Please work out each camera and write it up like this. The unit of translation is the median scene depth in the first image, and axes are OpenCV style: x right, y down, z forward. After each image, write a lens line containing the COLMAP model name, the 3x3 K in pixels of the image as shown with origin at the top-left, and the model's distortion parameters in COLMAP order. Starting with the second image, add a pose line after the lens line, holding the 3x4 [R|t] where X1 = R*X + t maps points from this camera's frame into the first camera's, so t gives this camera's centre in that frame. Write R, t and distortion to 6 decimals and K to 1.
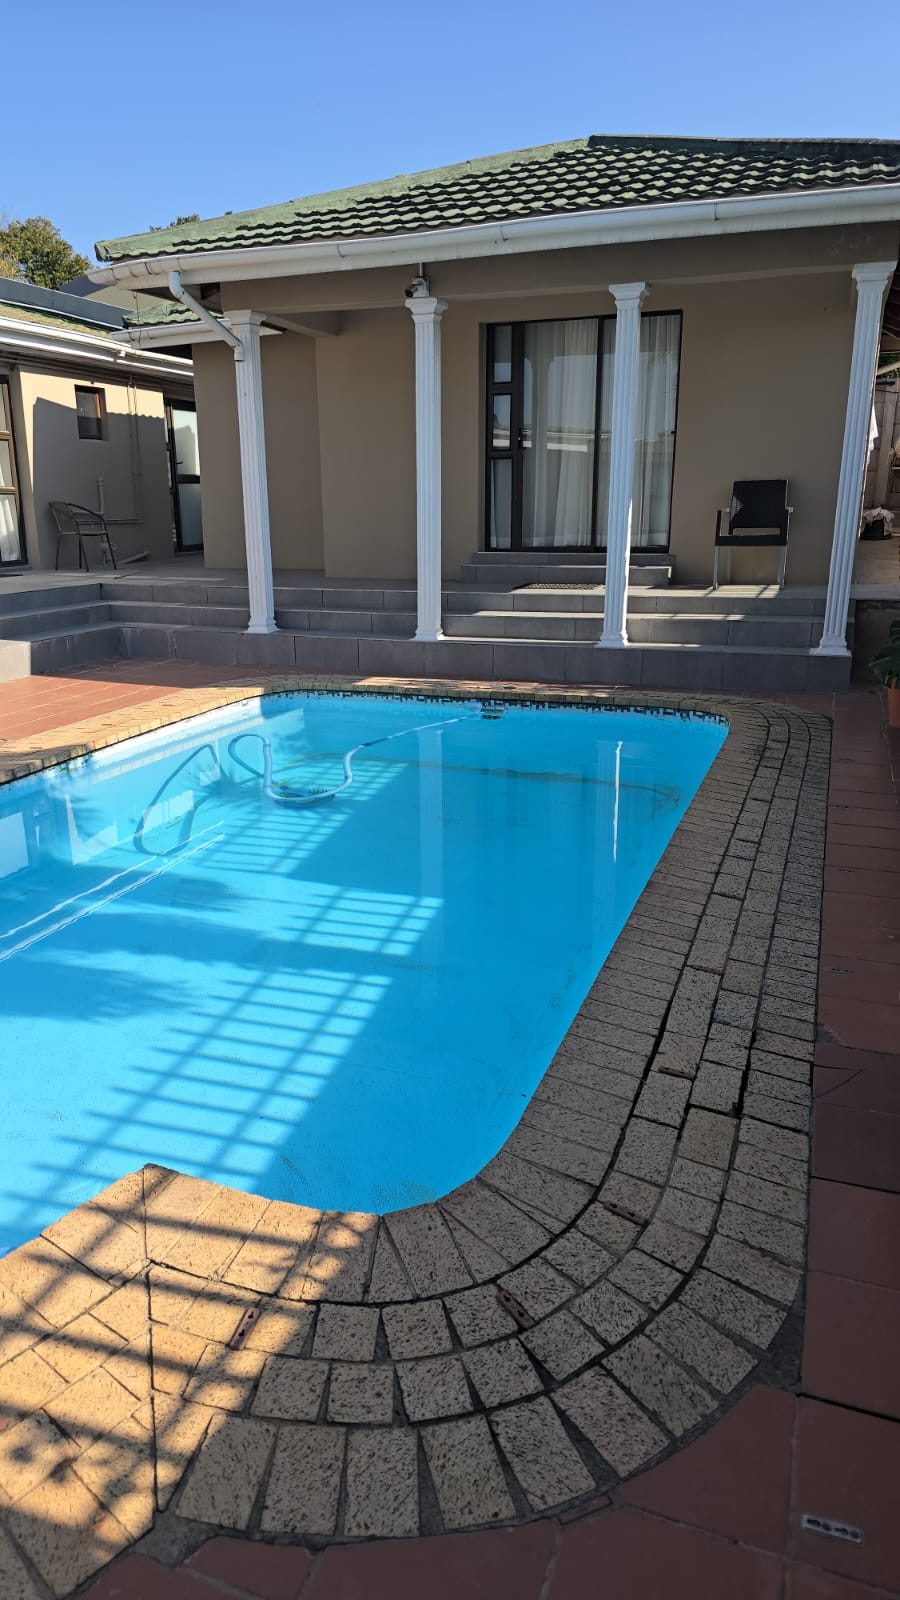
lens RADIAL K [[1056.3, 0, 450.0], [0, 1056.3, 800.0], [0, 0, 1]] dist [0.000817, -0.000637]
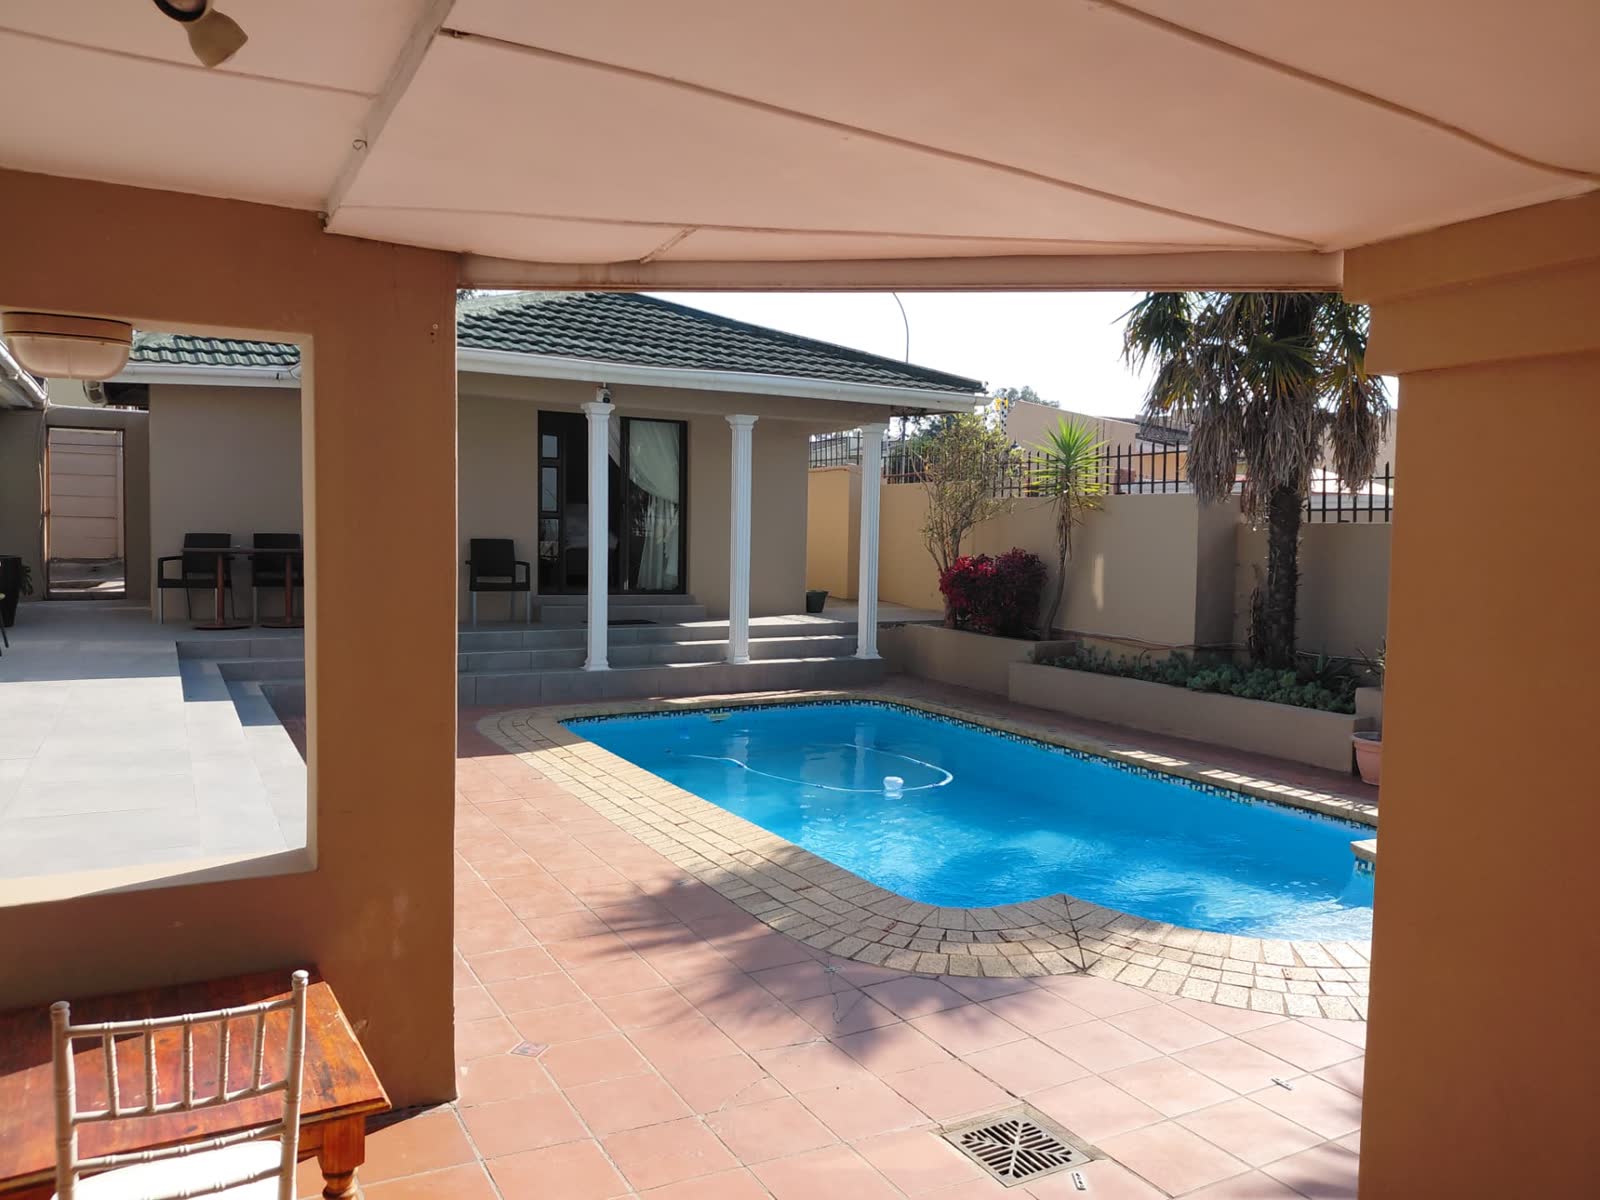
lens RADIAL K [[1194.8, 0, 737.0], [0, 1194.8, 617.6], [0, 0, 1]] dist [0.151914, -0.300430]
pose [[0.670203, -0.030077, 0.741568, -0.999103], [0.181209, 0.975570, -0.124204, -0.013173], [-0.719716, 0.217621, 0.659280, -0.022817]]
